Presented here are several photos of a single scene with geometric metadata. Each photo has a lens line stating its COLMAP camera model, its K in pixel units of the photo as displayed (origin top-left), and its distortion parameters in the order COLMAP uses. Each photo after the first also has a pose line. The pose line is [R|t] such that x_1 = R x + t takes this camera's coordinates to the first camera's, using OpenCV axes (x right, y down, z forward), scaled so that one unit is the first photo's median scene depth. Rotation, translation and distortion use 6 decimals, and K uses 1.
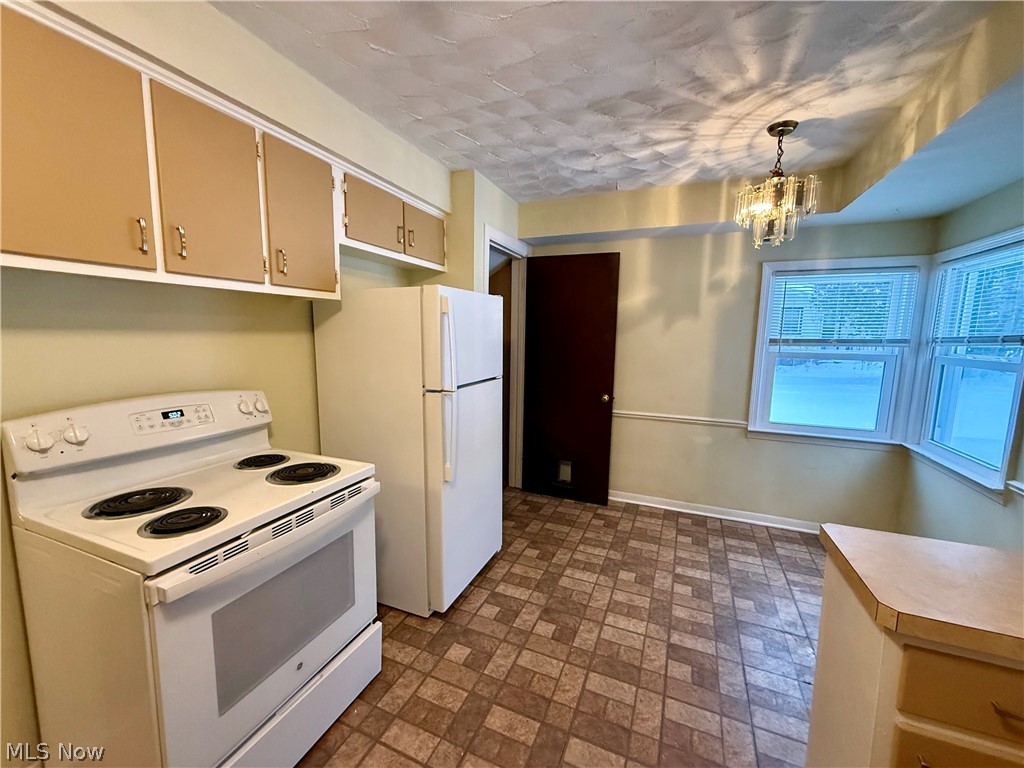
lens RADIAL K [[406.7, 0, 511.0], [0, 406.7, 385.8], [0, 0, 1]] dist [-0.001516, 0.000185]
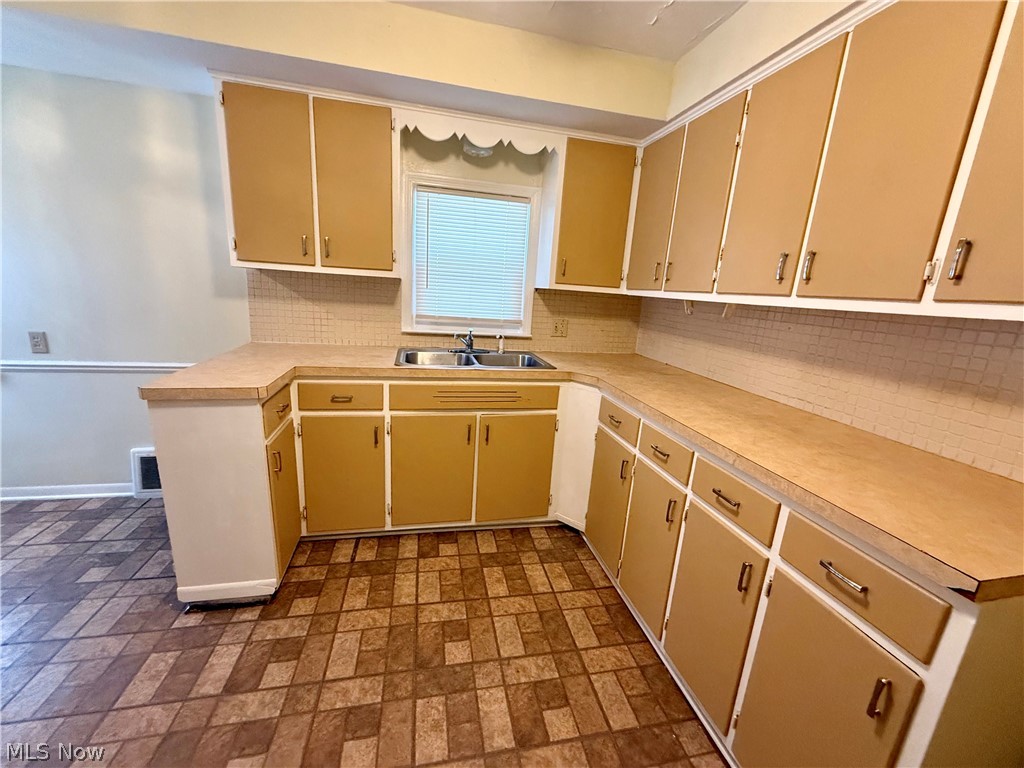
lens RADIAL K [[406.7, 0, 507.2], [0, 406.7, 383.7], [0, 0, 1]] dist [-0.001516, 0.000185]
pose [[-0.573599, -0.248195, 0.780630, -0.484851], [0.022620, 0.947829, 0.317976, -0.142880], [-0.818824, 0.200049, -0.538059, 1.331972]]
